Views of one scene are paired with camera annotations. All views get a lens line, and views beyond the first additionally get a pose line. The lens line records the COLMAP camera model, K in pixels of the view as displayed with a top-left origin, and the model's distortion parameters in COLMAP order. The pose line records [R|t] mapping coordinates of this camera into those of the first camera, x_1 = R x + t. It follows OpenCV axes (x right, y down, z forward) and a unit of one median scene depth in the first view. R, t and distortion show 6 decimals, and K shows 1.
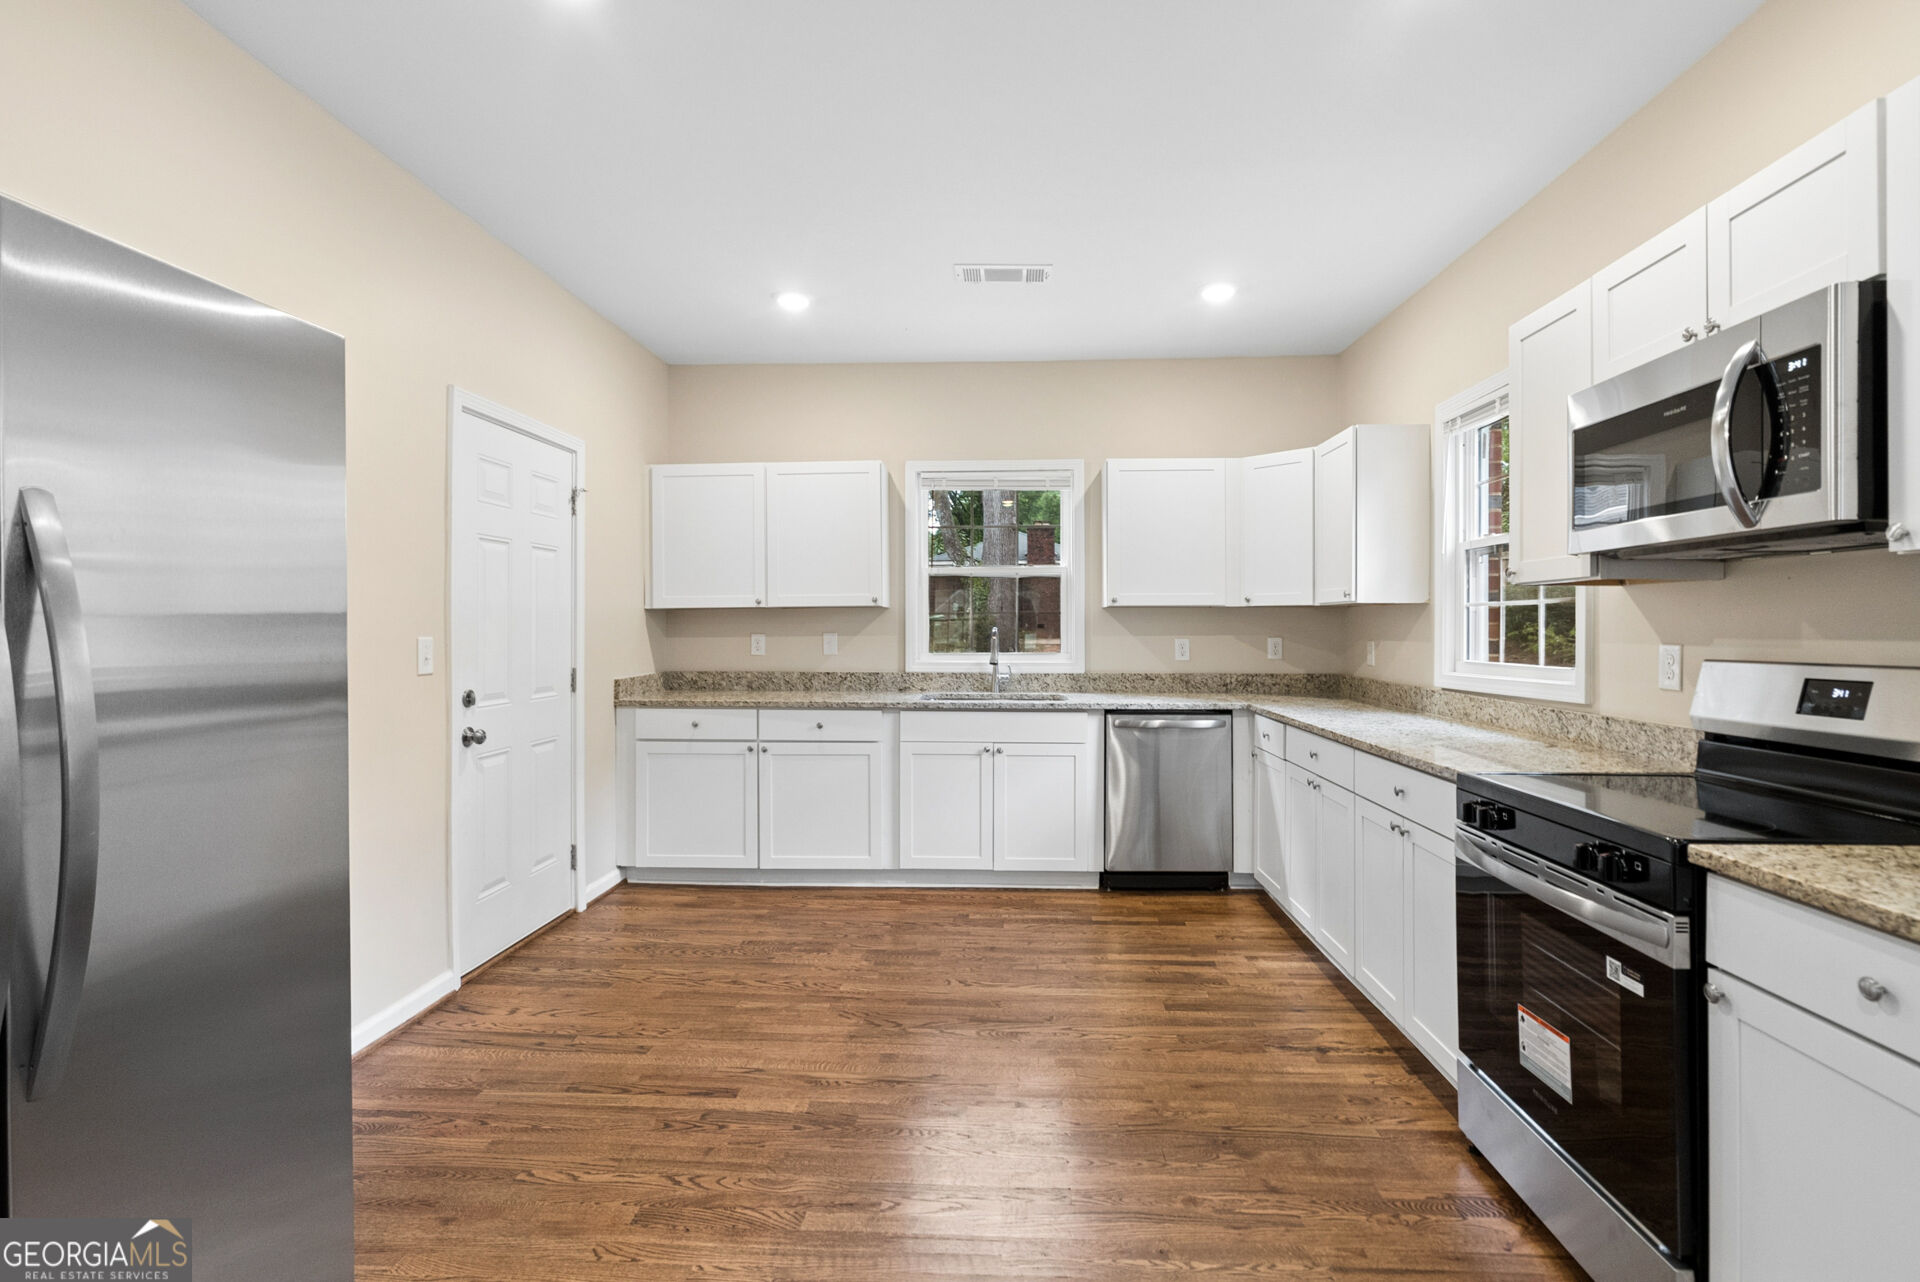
lens RADIAL K [[897.2, 0, 967.8], [0, 897.2, 621.1], [0, 0, 1]] dist [-0.019370, 0.010863]
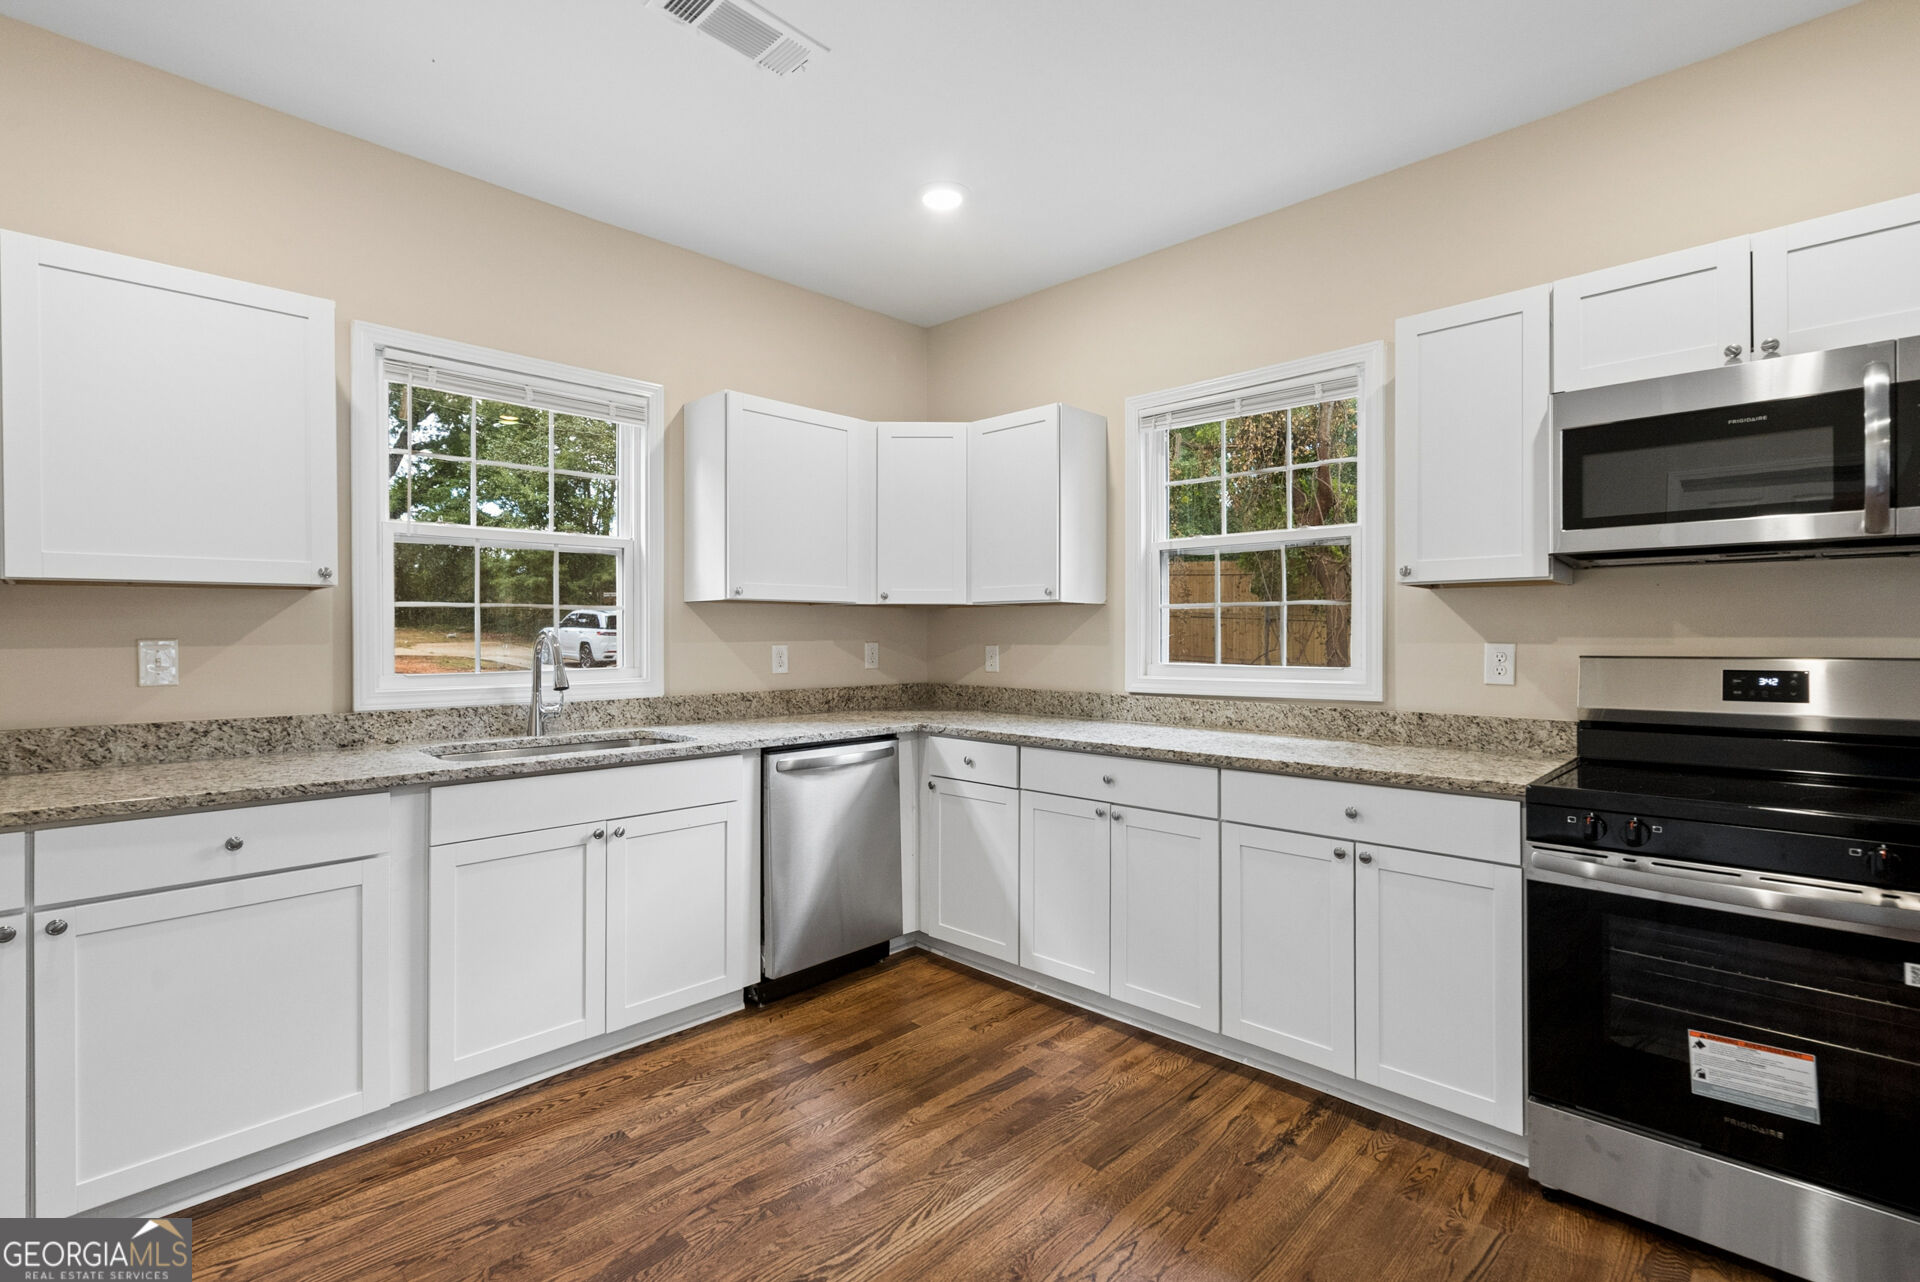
lens RADIAL K [[883.3, 0, 960.7], [0, 883.3, 630.2], [0, 0, 1]] dist [-0.001008, 0.000383]
pose [[0.659664, 0.003036, 0.751554, -0.269850], [-0.004403, 0.999990, -0.000175, 0.007607], [-0.751548, -0.003193, 0.659671, 0.450681]]
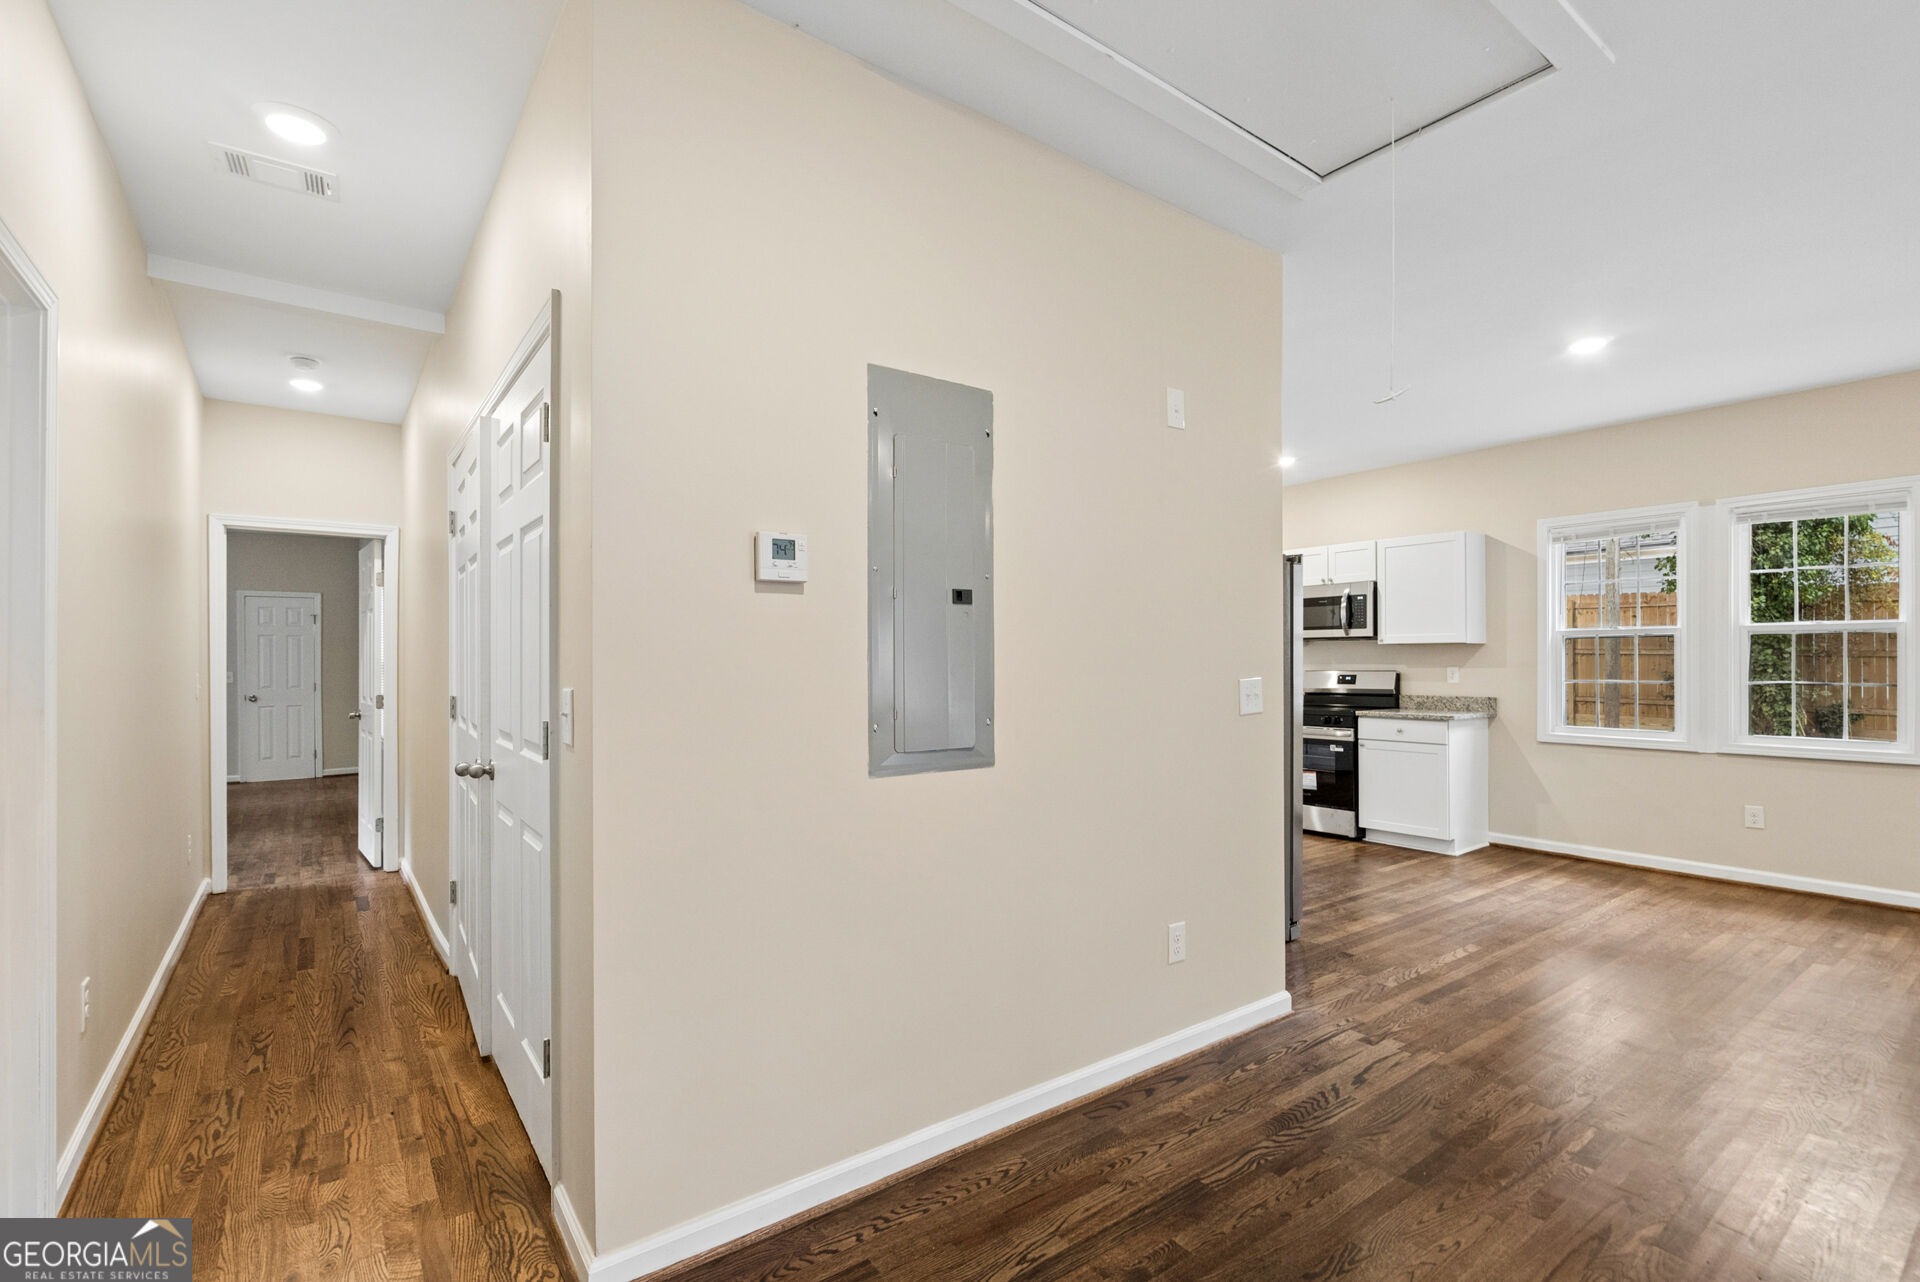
lens RADIAL K [[870.6, 0, 964.6], [0, 870.6, 656.6], [0, 0, 1]] dist [-0.000888, 0.000836]
pose [[0.770298, 0.005077, 0.637664, -1.170580], [-0.003648, 0.999987, -0.003556, 0.003438], [-0.637674, 0.000413, 0.770307, -0.364095]]
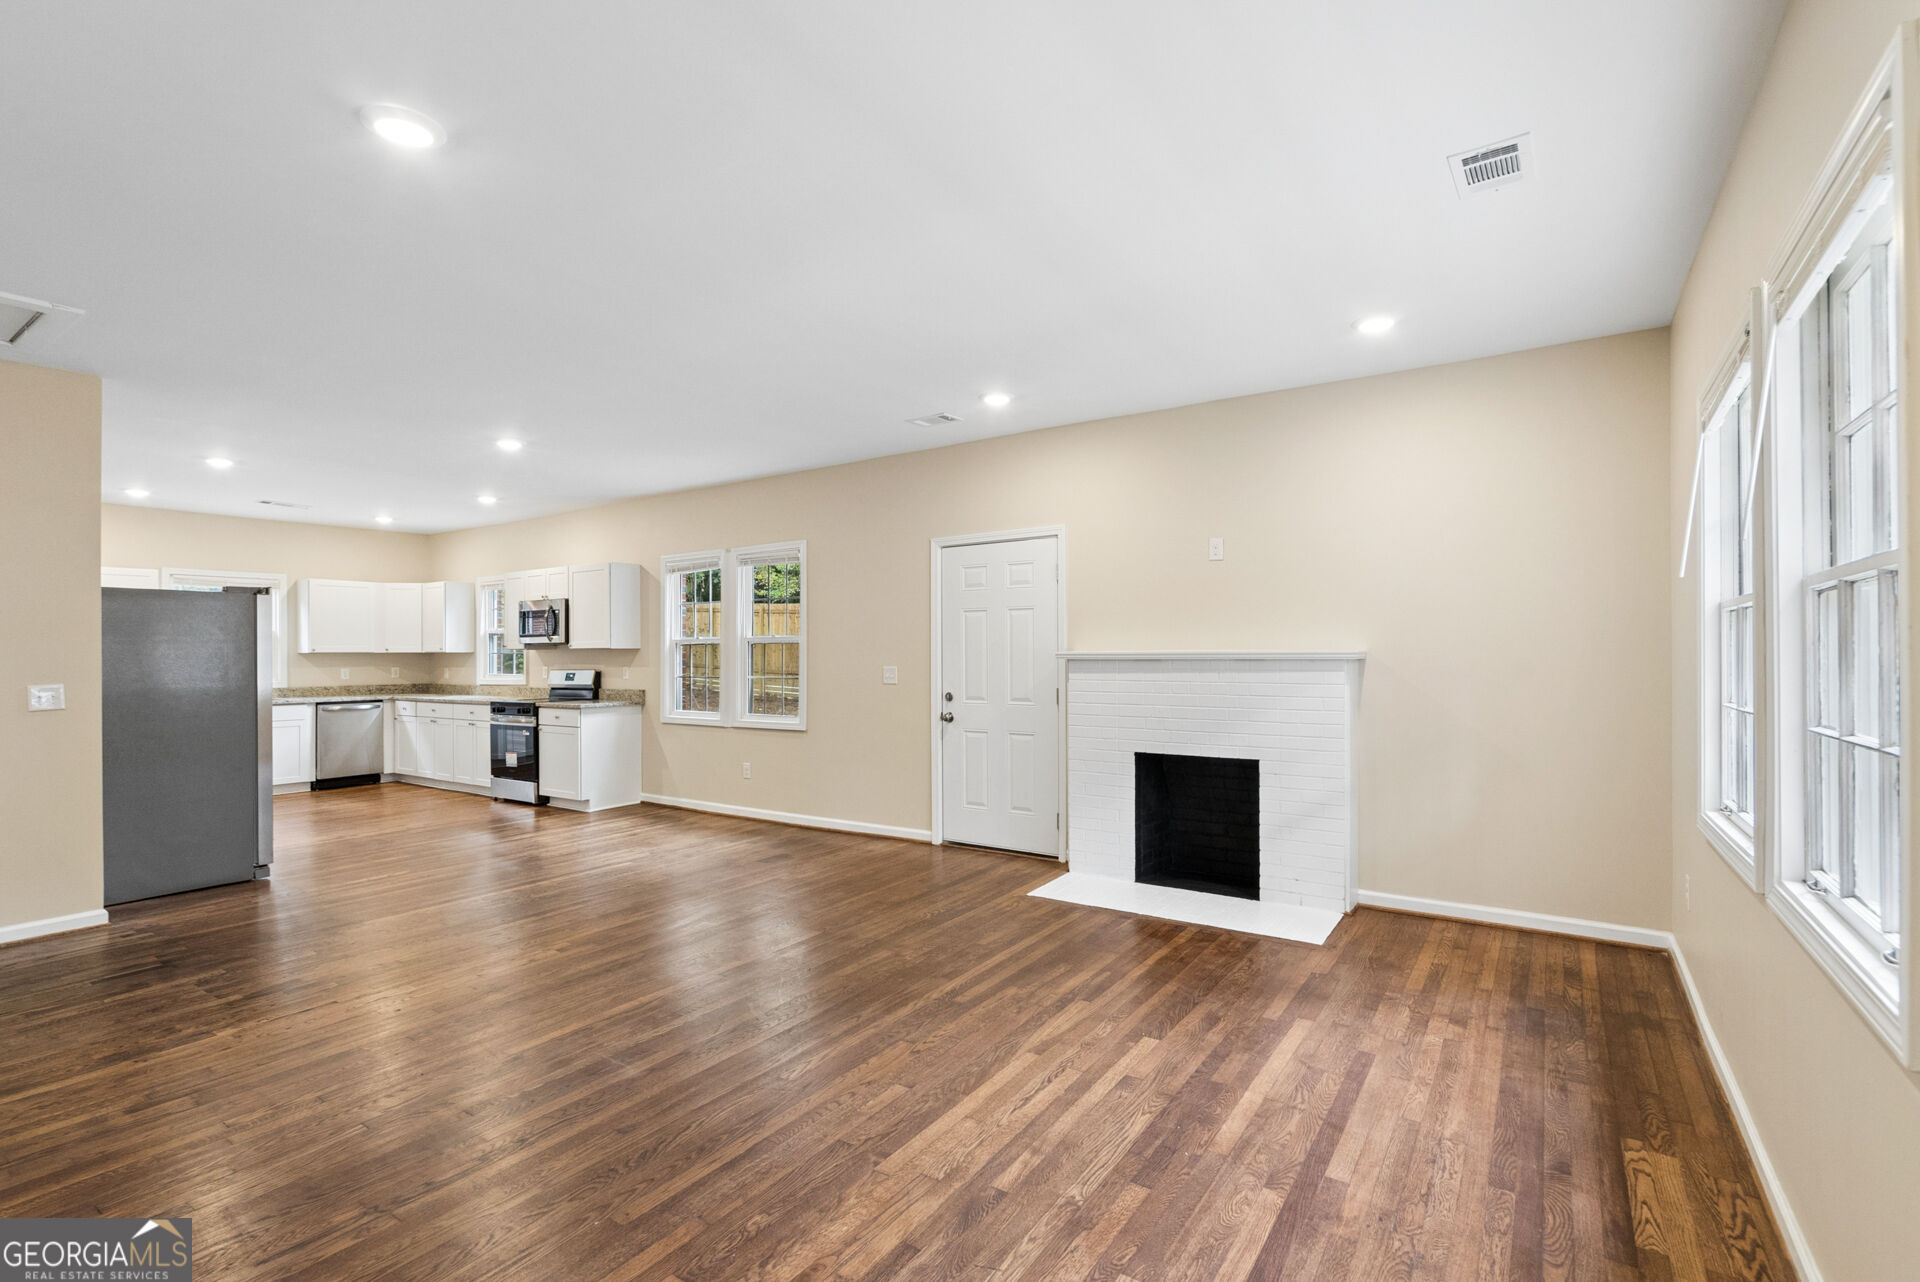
lens RADIAL K [[876.5, 0, 959.4], [0, 876.5, 650.8], [0, 0, 1]] dist [-0.003196, 0.001592]
pose [[0.522437, 0.000489, 0.852678, -0.832845], [0.001151, 0.999999, -0.001278, -0.018462], [-0.852677, 0.001649, 0.522436, -1.391145]]
